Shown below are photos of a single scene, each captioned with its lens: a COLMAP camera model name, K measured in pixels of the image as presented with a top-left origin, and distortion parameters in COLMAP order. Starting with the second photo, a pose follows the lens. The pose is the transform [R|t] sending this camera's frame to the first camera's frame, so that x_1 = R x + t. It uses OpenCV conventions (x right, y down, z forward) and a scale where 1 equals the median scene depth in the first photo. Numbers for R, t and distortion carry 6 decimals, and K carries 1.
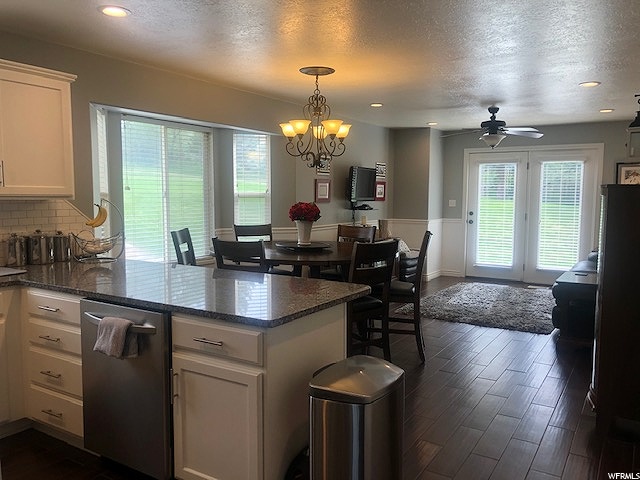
lens RADIAL K [[525.3, 0, 323.7], [0, 525.3, 242.2], [0, 0, 1]] dist [0.014659, 0.001082]
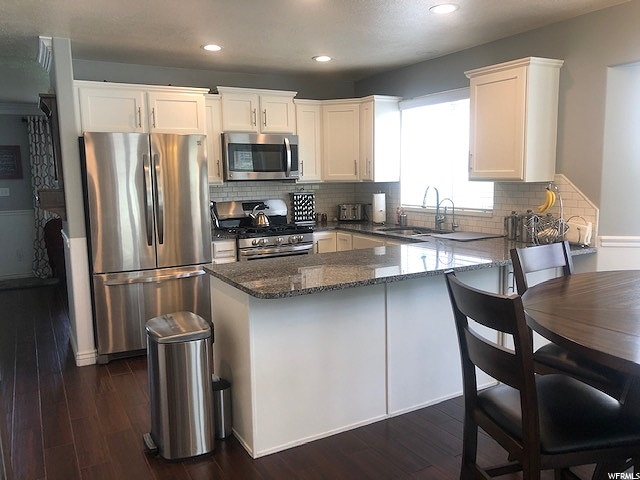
lens RADIAL K [[525.3, 0, 323.7], [0, 525.3, 242.2], [0, 0, 1]] dist [0.014659, 0.001082]
pose [[-0.480192, 0.118308, -0.869148, 0.277921], [-0.064809, 0.983369, 0.169662, -0.052337], [0.874766, 0.137799, -0.464539, 0.527379]]
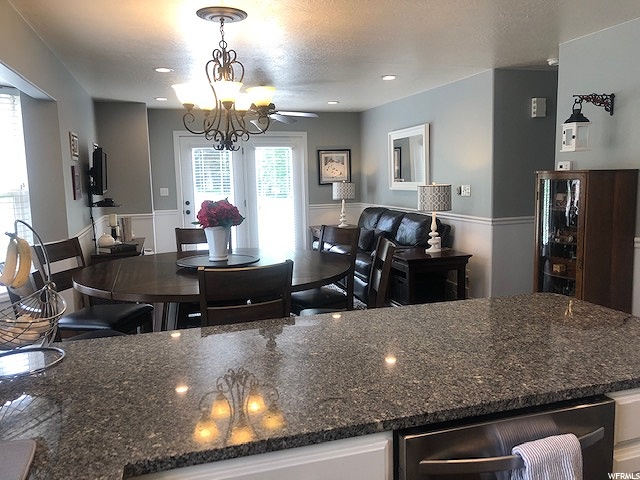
lens RADIAL K [[525.3, 0, 323.7], [0, 525.3, 242.2], [0, 0, 1]] dist [0.014659, 0.001082]
pose [[0.666487, -0.114237, 0.736712, -0.271074], [0.093079, 0.993209, 0.069804, -0.032071], [-0.739683, 0.022049, 0.672594, 0.240028]]
